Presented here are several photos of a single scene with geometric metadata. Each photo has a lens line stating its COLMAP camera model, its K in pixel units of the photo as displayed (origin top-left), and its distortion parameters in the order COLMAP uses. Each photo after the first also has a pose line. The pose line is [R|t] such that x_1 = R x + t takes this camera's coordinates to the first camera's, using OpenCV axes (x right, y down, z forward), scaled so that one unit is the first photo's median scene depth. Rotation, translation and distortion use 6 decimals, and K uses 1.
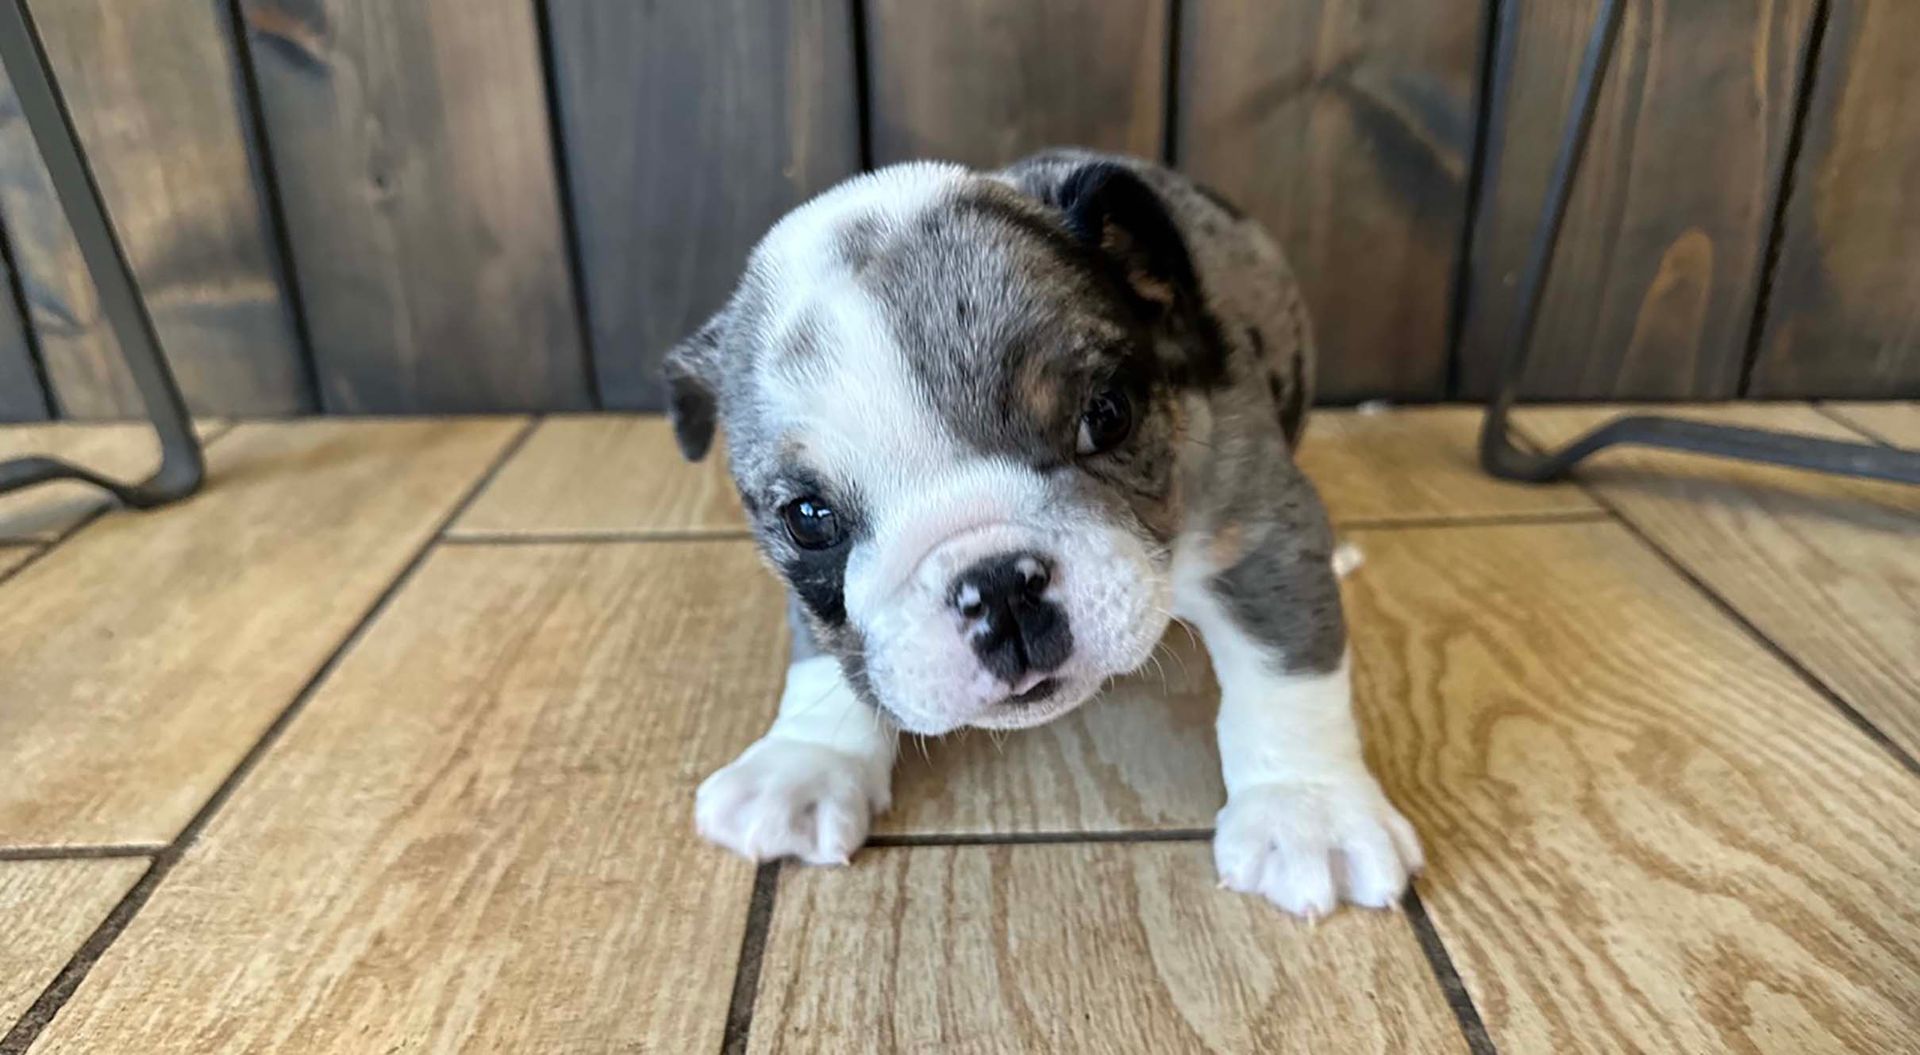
lens RADIAL K [[1362.4, 0, 975.4], [0, 1362.4, 569.5], [0, 0, 1]] dist [-0.021513, -0.022761]
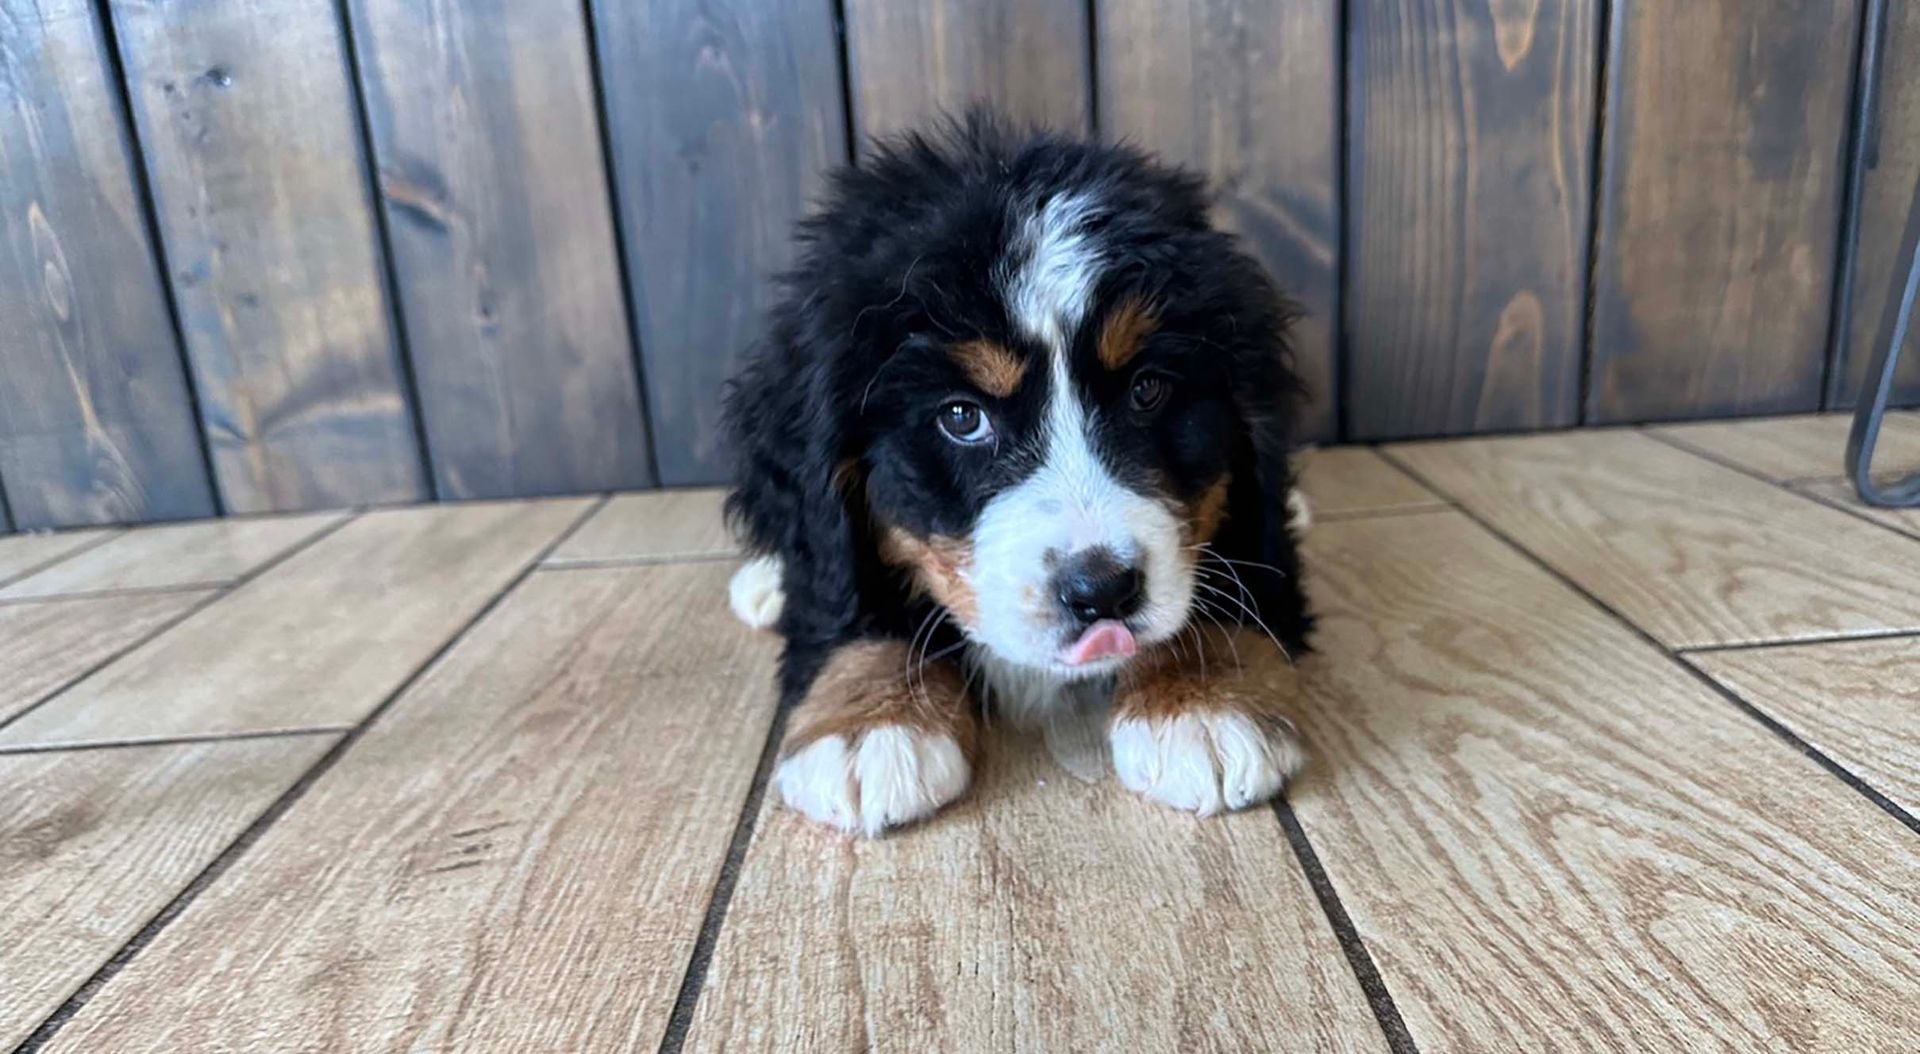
lens RADIAL K [[1362.4, 0, 979.5], [0, 1362.4, 563.1], [0, 0, 1]] dist [-0.021513, -0.022761]
pose [[0.998585, -0.043757, -0.030236, 0.061603], [0.039221, 0.989784, -0.137074, 0.164408], [0.035925, 0.135694, 0.990099, -0.252999]]
